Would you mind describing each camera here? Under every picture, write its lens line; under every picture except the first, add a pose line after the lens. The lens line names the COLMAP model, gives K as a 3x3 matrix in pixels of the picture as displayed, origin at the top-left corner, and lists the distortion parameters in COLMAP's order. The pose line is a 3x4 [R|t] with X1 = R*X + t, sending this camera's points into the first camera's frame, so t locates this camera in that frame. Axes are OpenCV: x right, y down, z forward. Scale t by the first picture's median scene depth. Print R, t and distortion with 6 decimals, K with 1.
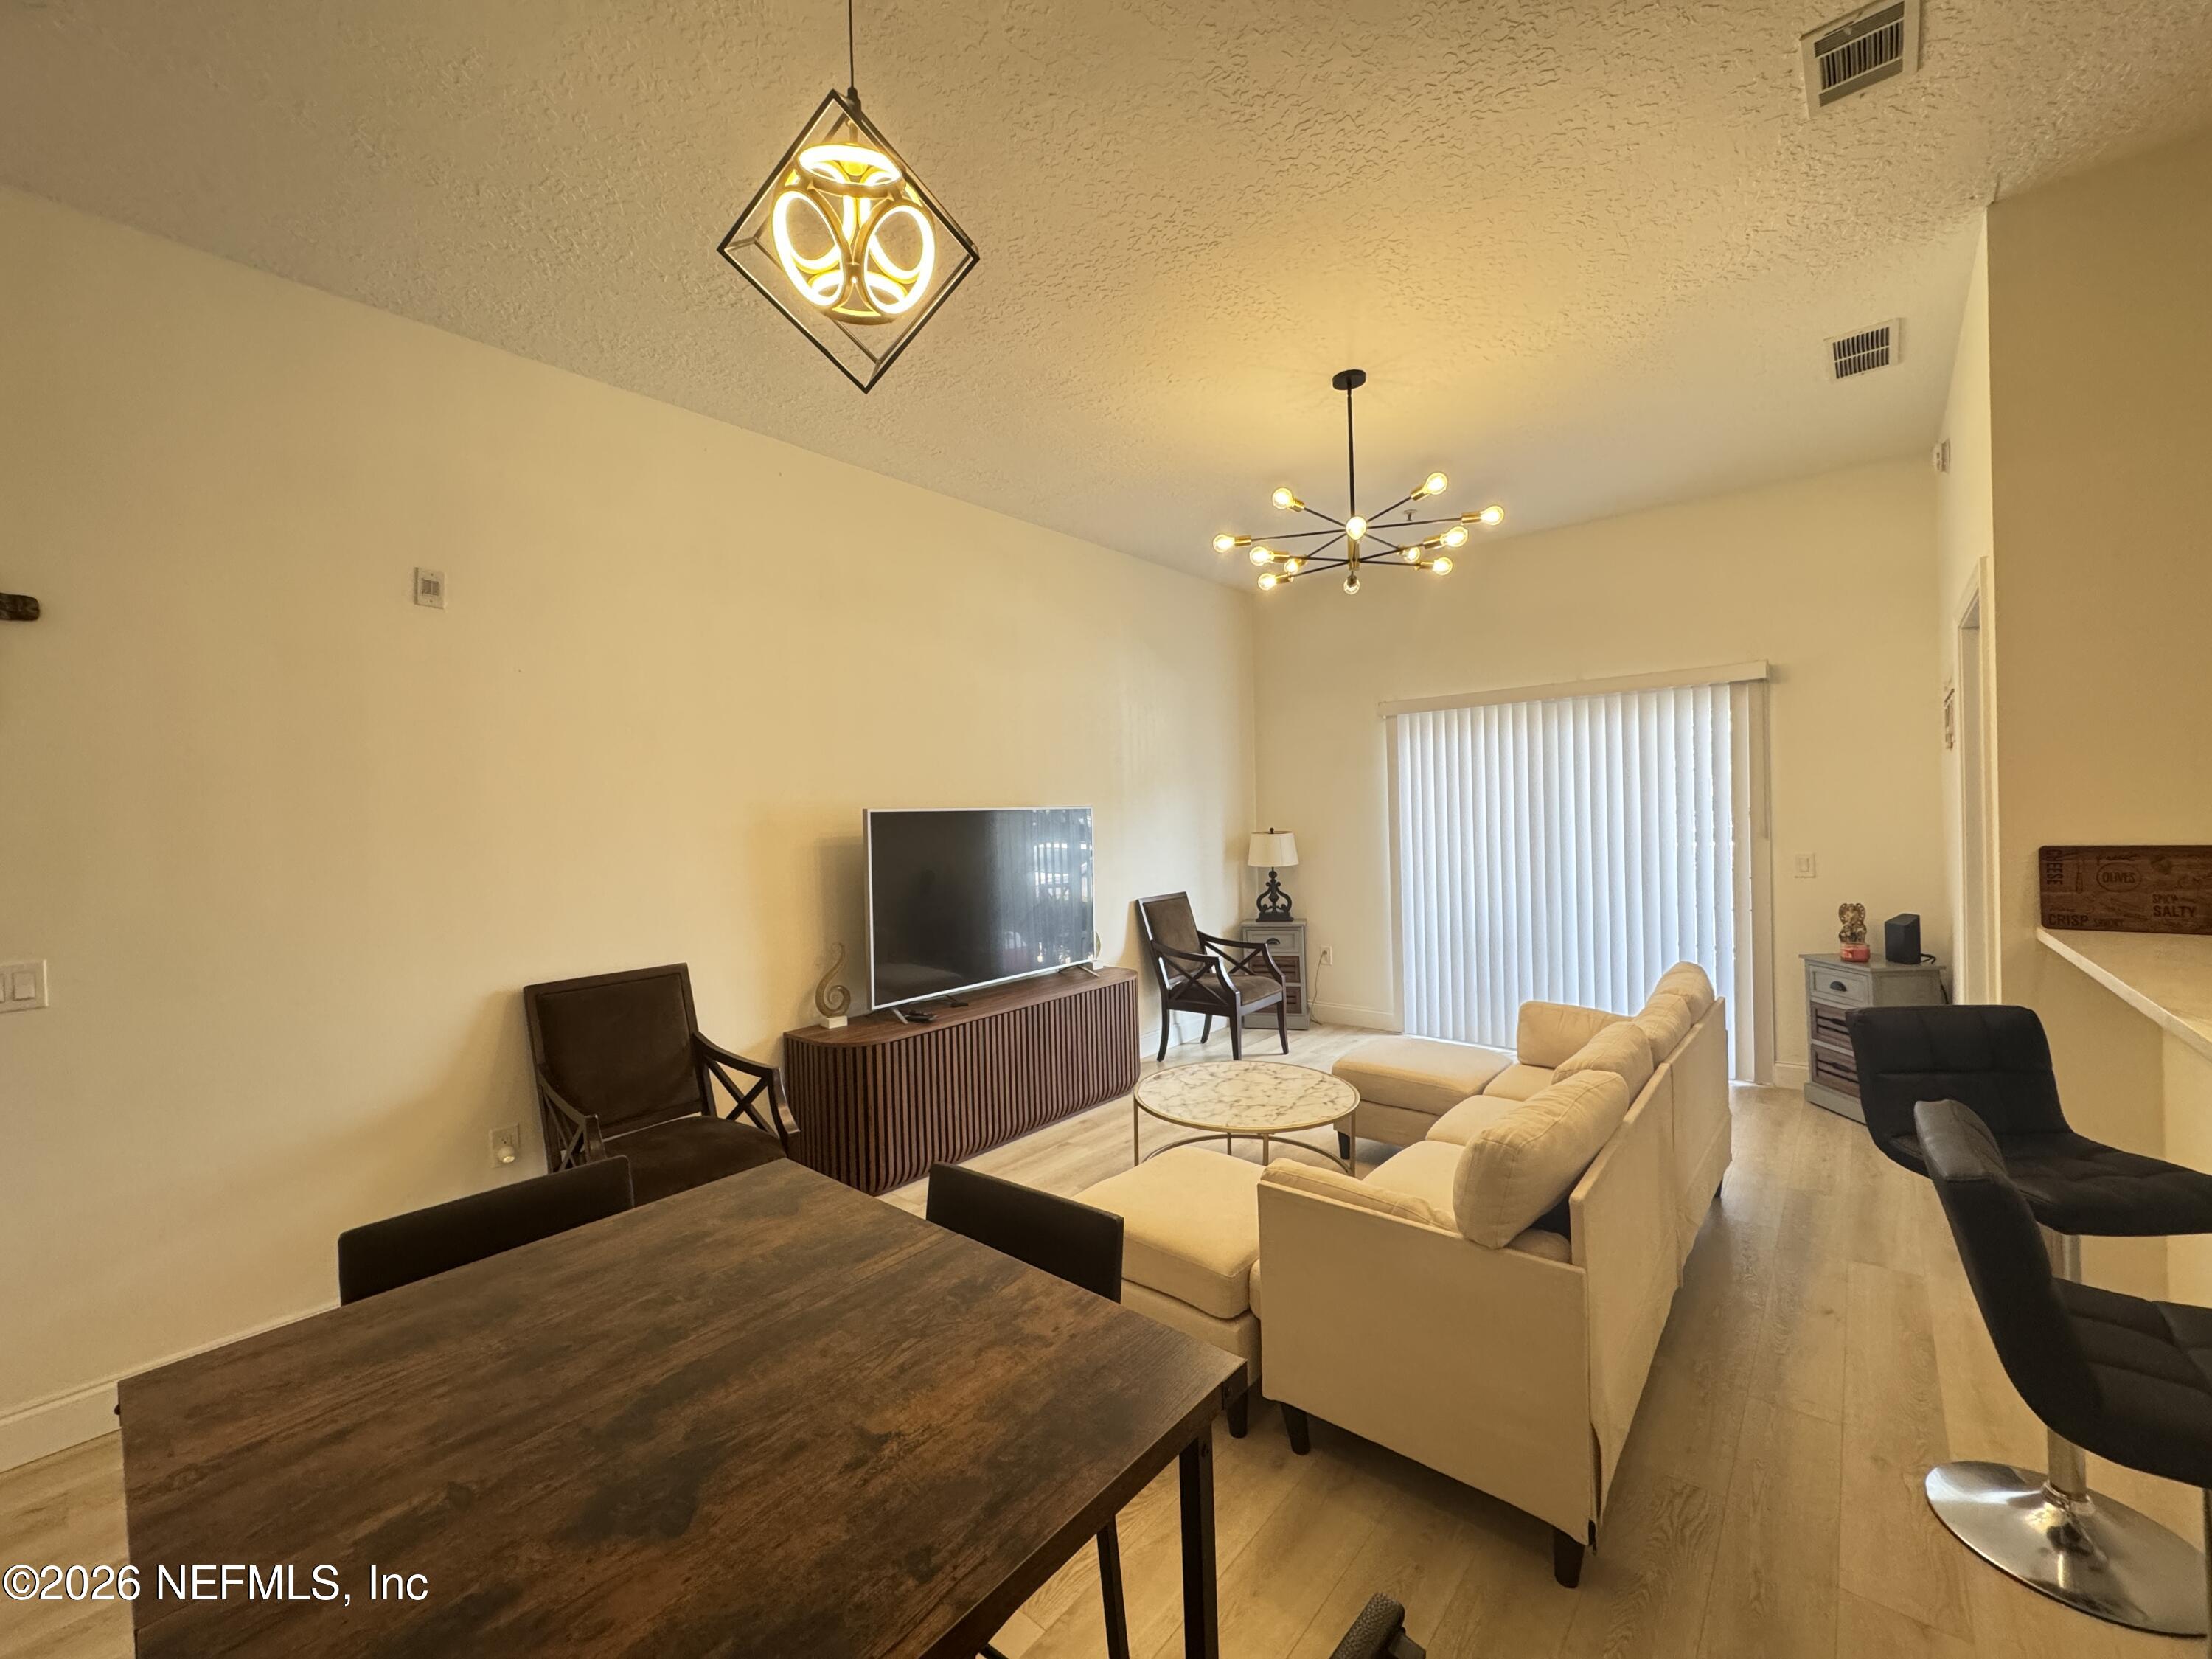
lens RADIAL K [[881.7, 0, 1102.0], [0, 881.7, 827.5], [0, 0, 1]] dist [-0.003702, -0.000121]
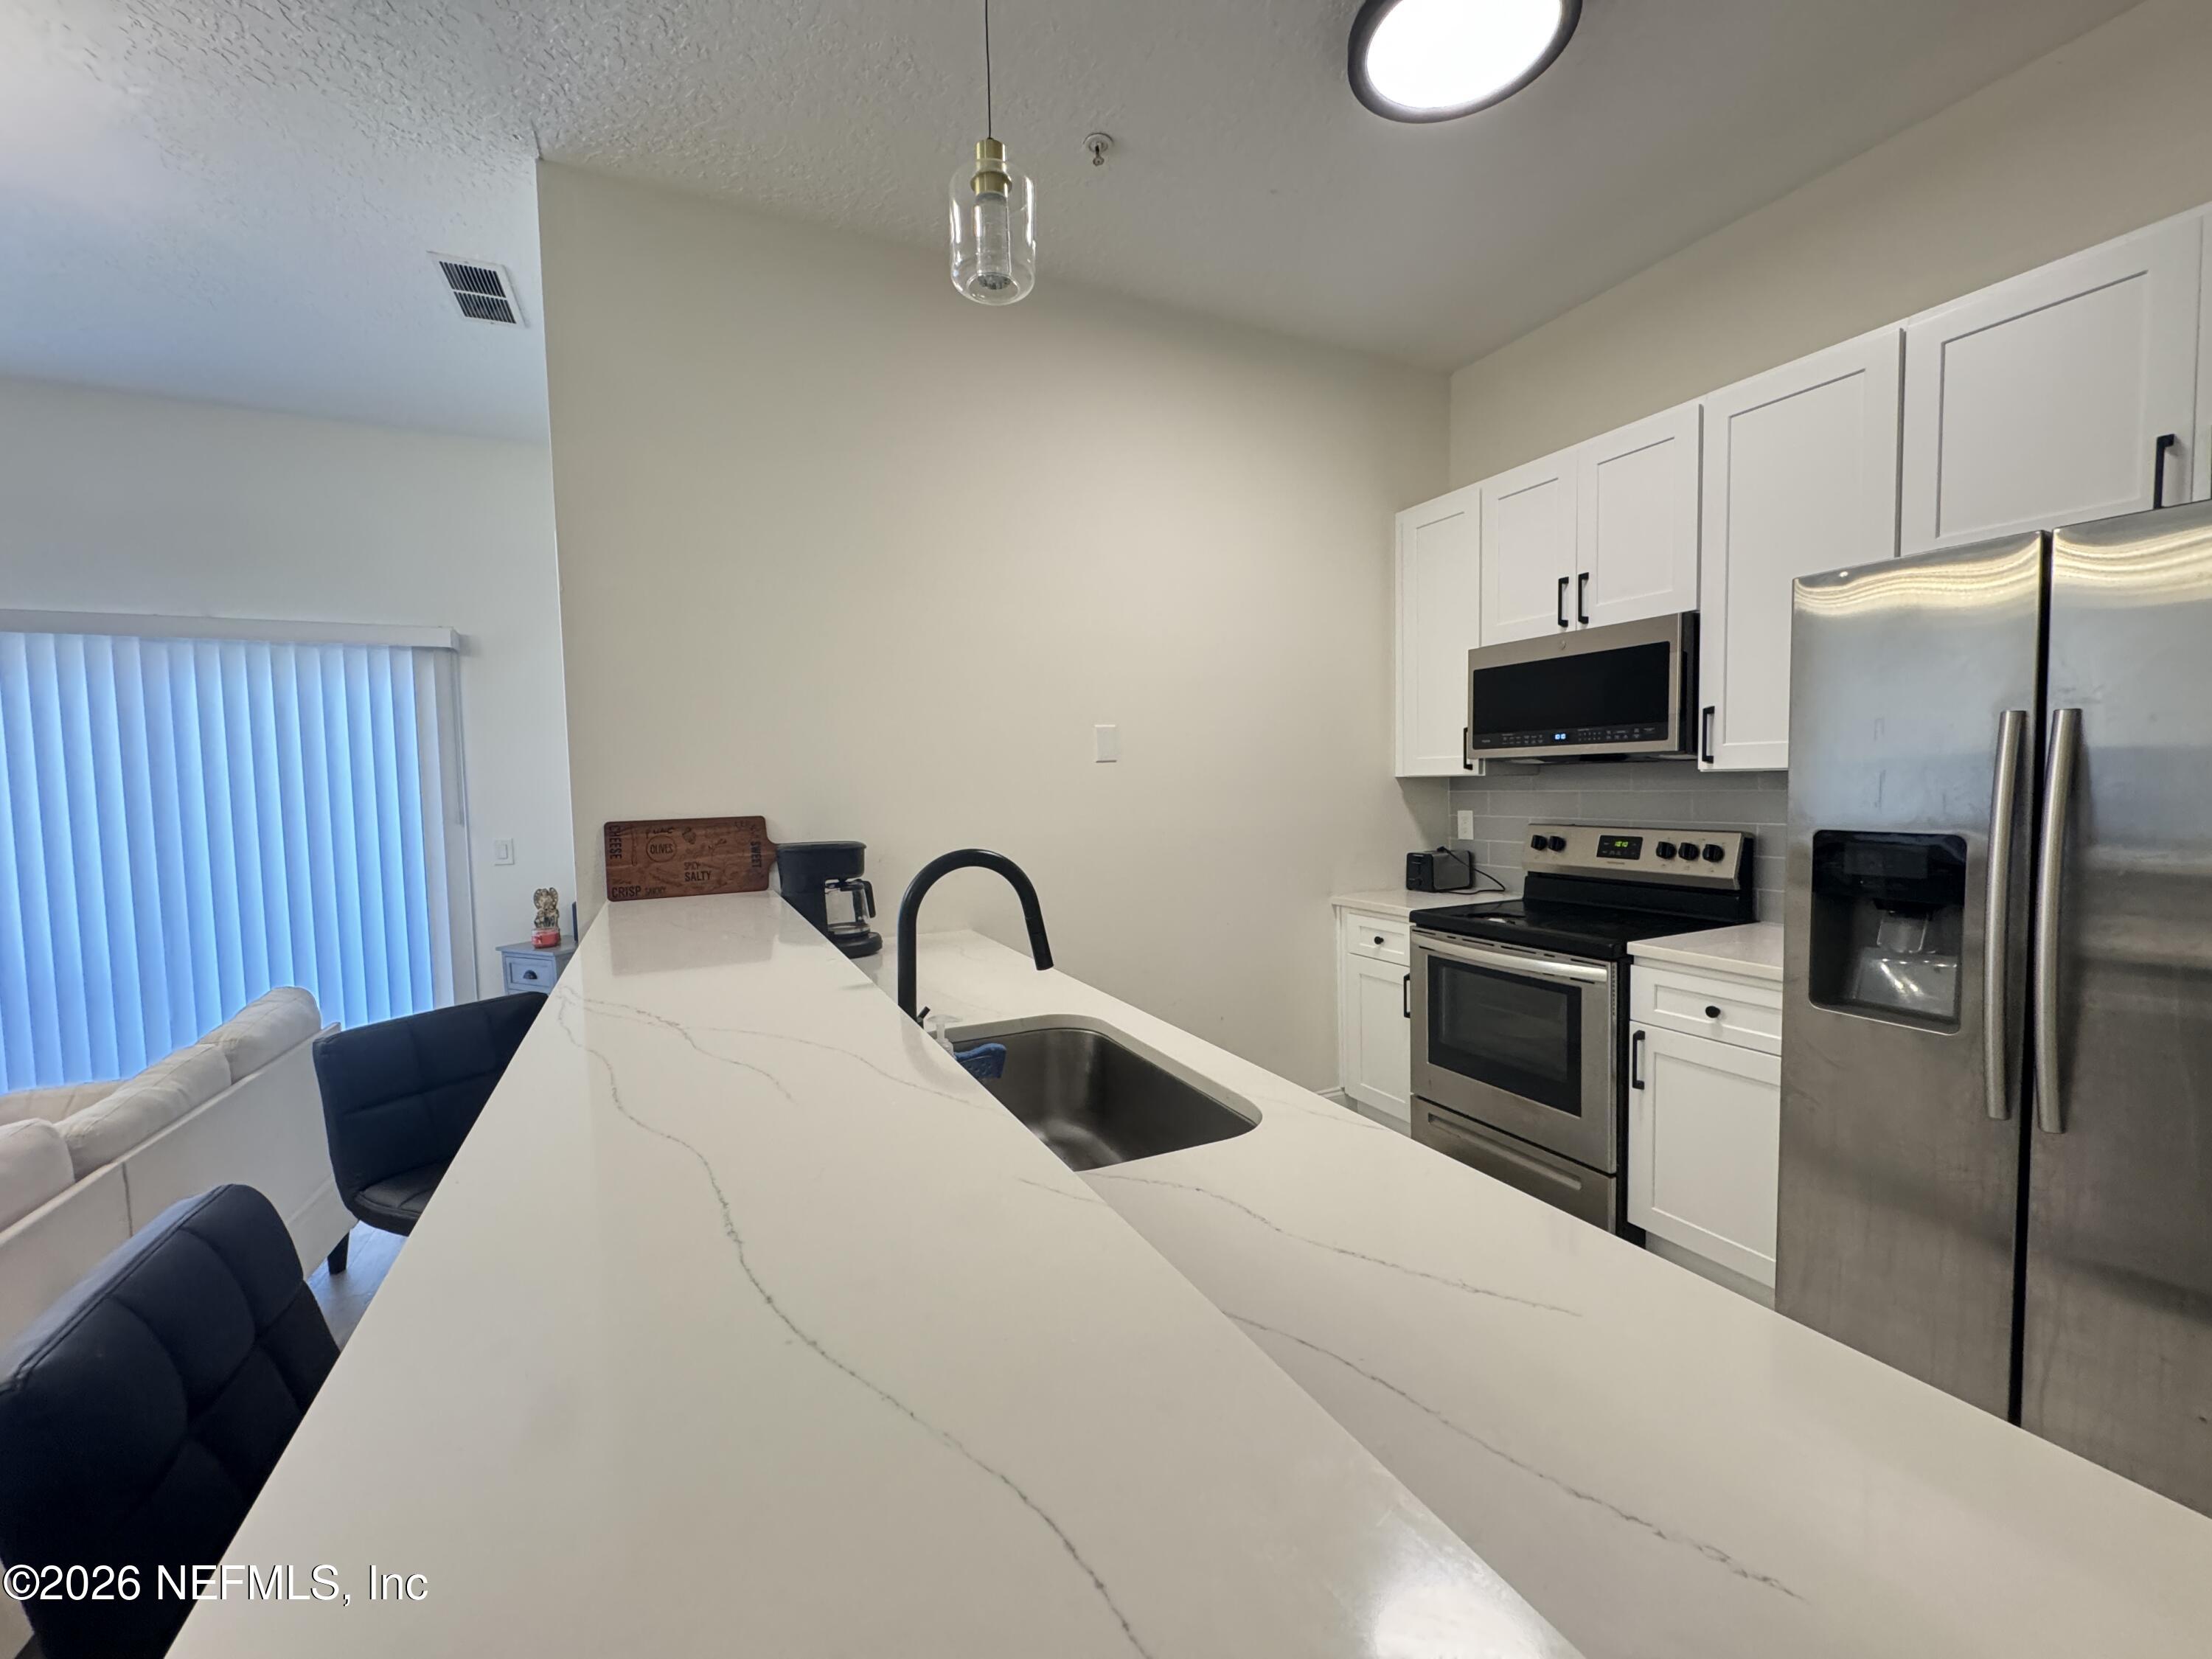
lens RADIAL K [[881.7, 0, 1102.0], [0, 881.7, 827.5], [0, 0, 1]] dist [-0.003702, -0.000121]
pose [[0.400194, -0.030363, 0.915927, 0.204180], [0.022441, 0.999476, 0.023328, 0.009360], [-0.916155, 0.011219, 0.400666, 0.030256]]
